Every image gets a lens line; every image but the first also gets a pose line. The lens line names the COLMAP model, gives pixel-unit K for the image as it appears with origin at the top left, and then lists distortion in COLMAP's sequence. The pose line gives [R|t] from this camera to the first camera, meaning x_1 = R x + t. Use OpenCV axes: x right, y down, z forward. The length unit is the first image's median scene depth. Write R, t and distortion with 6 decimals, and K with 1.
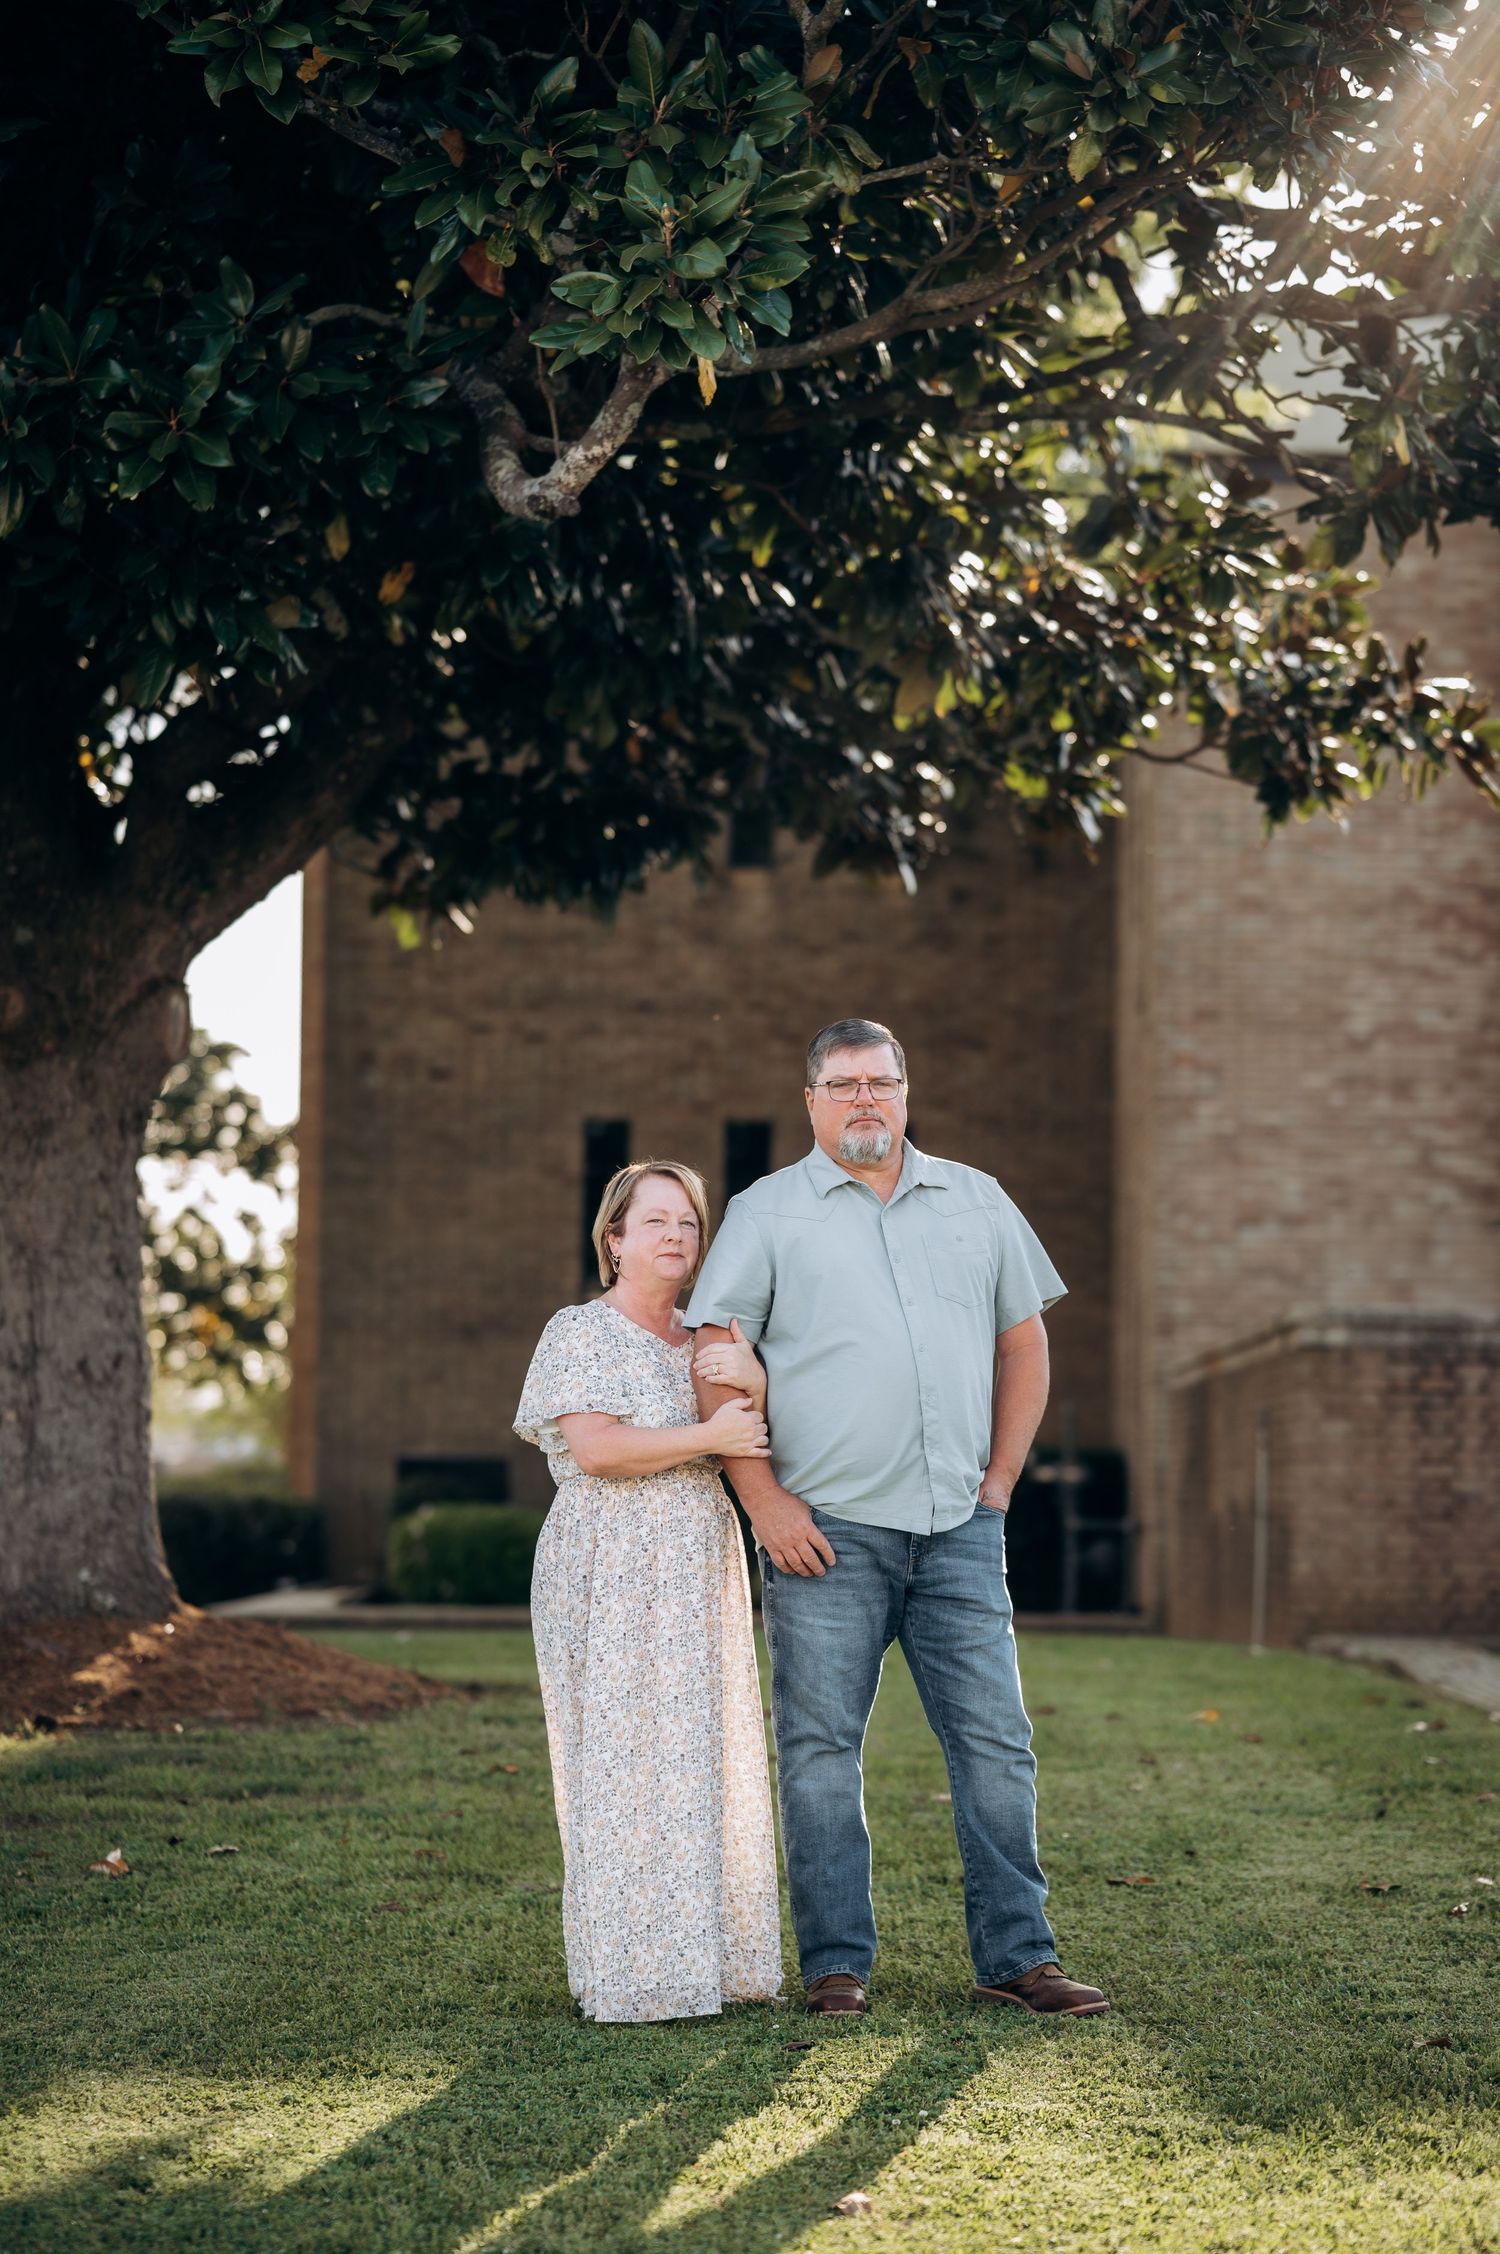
lens RADIAL K [[5398.4, 0, 307.8], [0, 5398.4, 1129.5], [0, 0, 1]] dist [-0.090326, -0.226921]
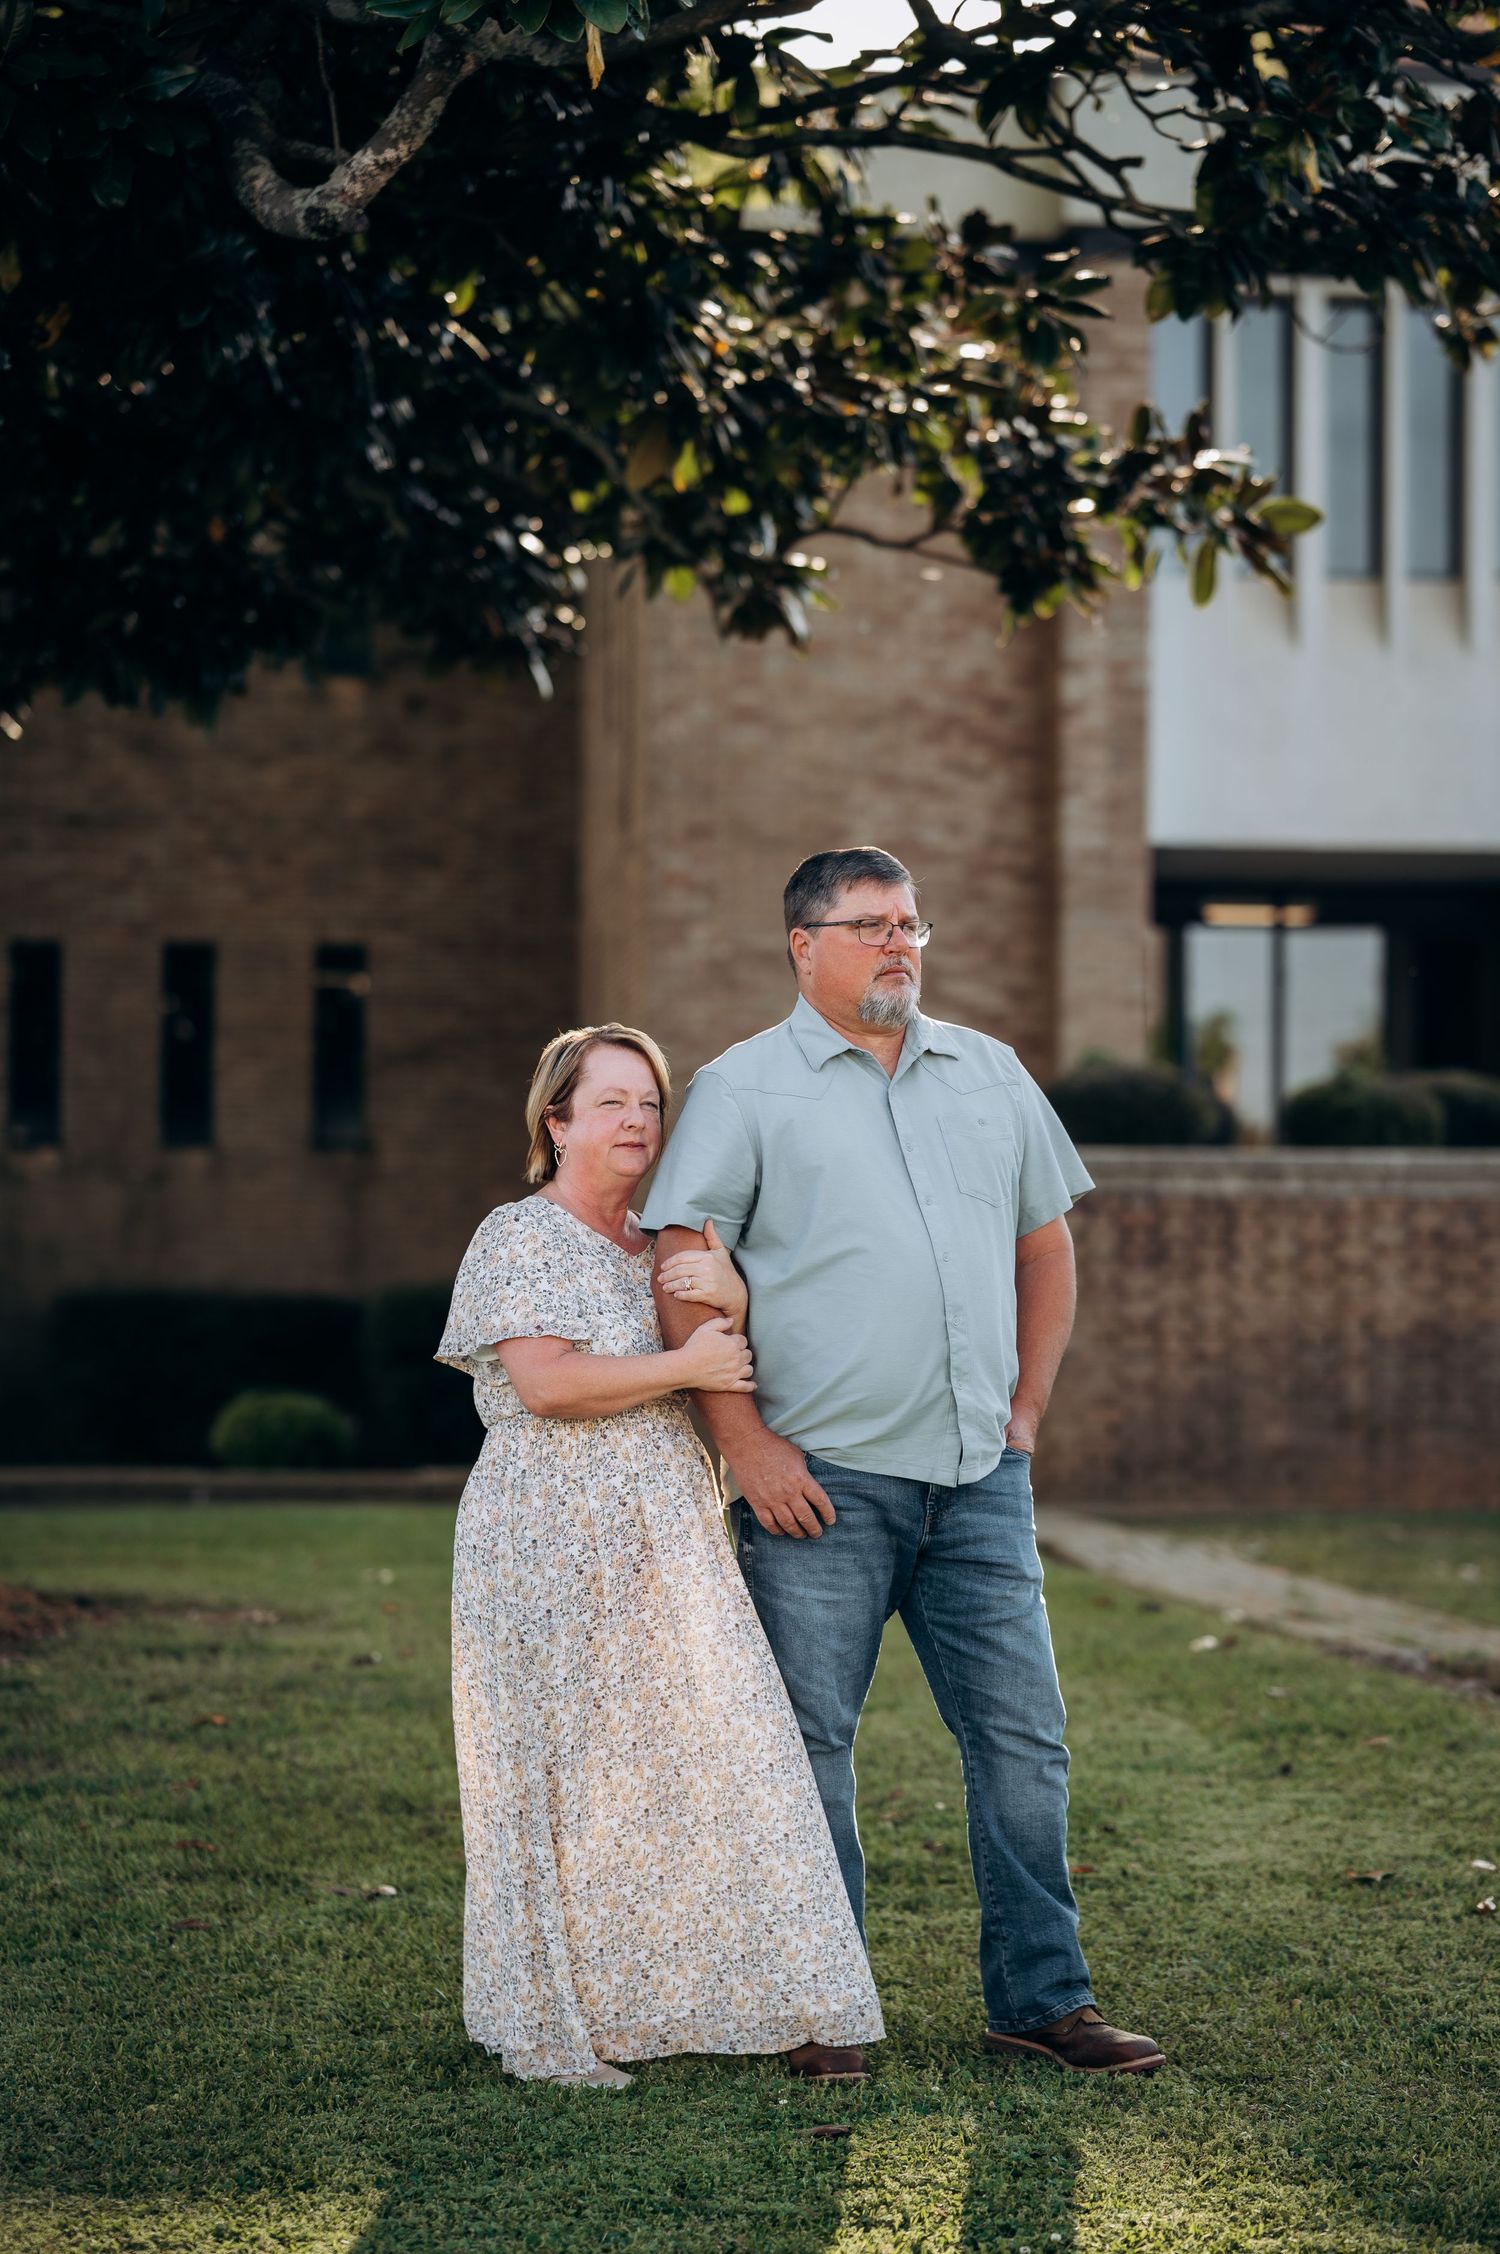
lens RADIAL K [[5398.4, 0, 307.8], [0, 5398.4, 1129.5], [0, 0, 1]] dist [-0.090326, -0.226921]
pose [[0.989970, -0.004248, 0.141217, -0.076920], [-0.000673, 0.999395, 0.034782, -0.004809], [-0.141279, -0.034528, 0.989367, 0.178179]]
